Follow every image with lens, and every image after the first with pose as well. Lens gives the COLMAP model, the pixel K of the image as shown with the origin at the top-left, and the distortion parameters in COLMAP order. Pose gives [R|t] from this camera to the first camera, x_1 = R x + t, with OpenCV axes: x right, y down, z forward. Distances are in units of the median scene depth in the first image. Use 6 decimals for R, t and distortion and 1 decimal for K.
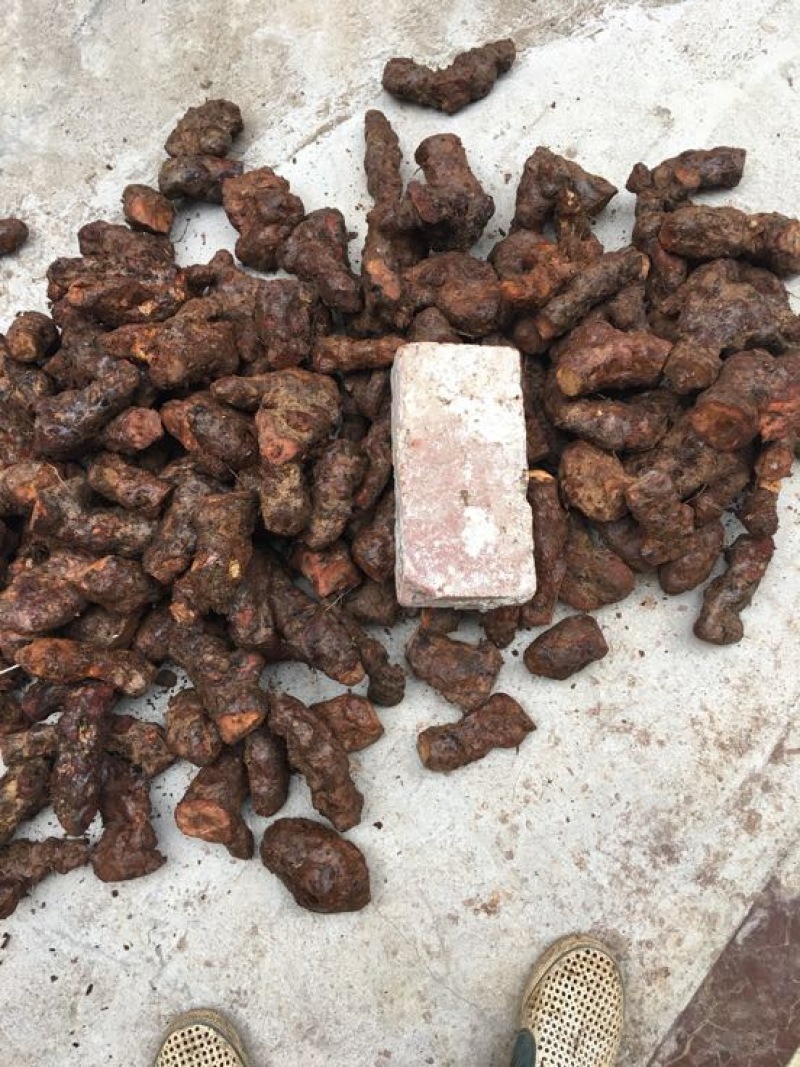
lens RADIAL K [[898.2, 0, 412.9], [0, 898.2, 530.4], [0, 0, 1]] dist [0.151733, -0.221715]
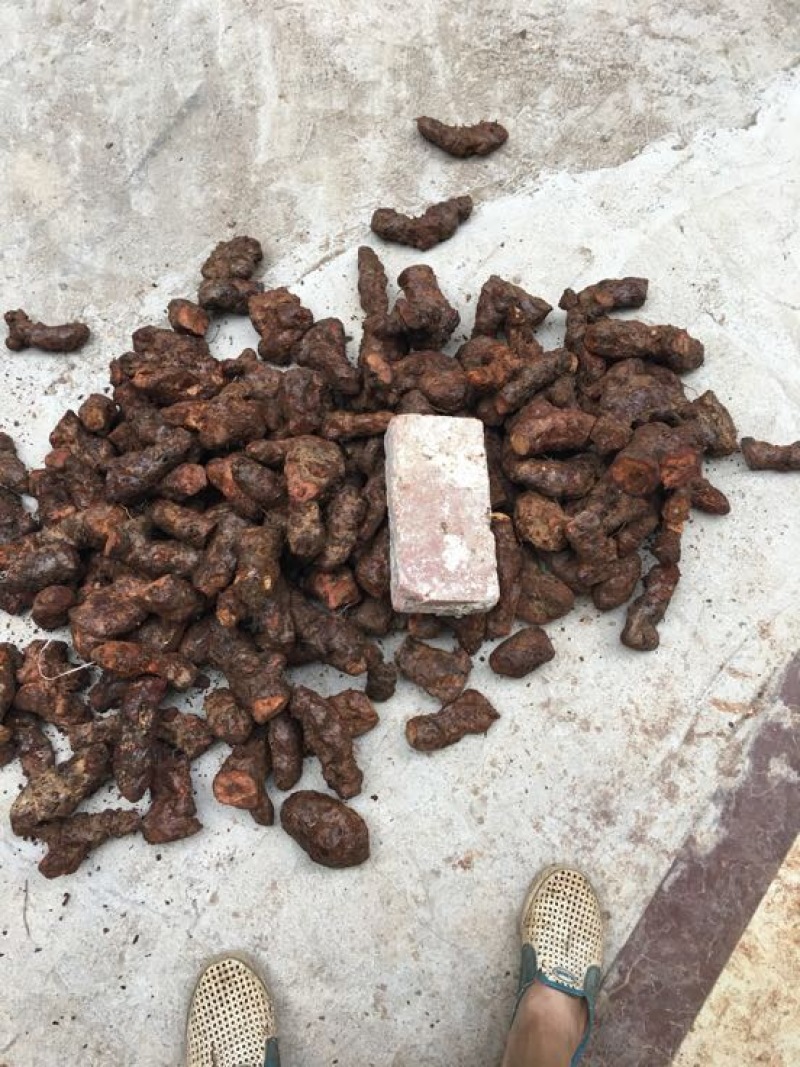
lens RADIAL K [[898.2, 0, 412.9], [0, 898.2, 530.4], [0, 0, 1]] dist [0.151733, -0.221715]
pose [[0.998590, -0.000955, 0.053075, -0.051953], [0.007313, 0.992780, -0.119726, 0.112556], [-0.052577, 0.119945, 0.991387, -0.272315]]
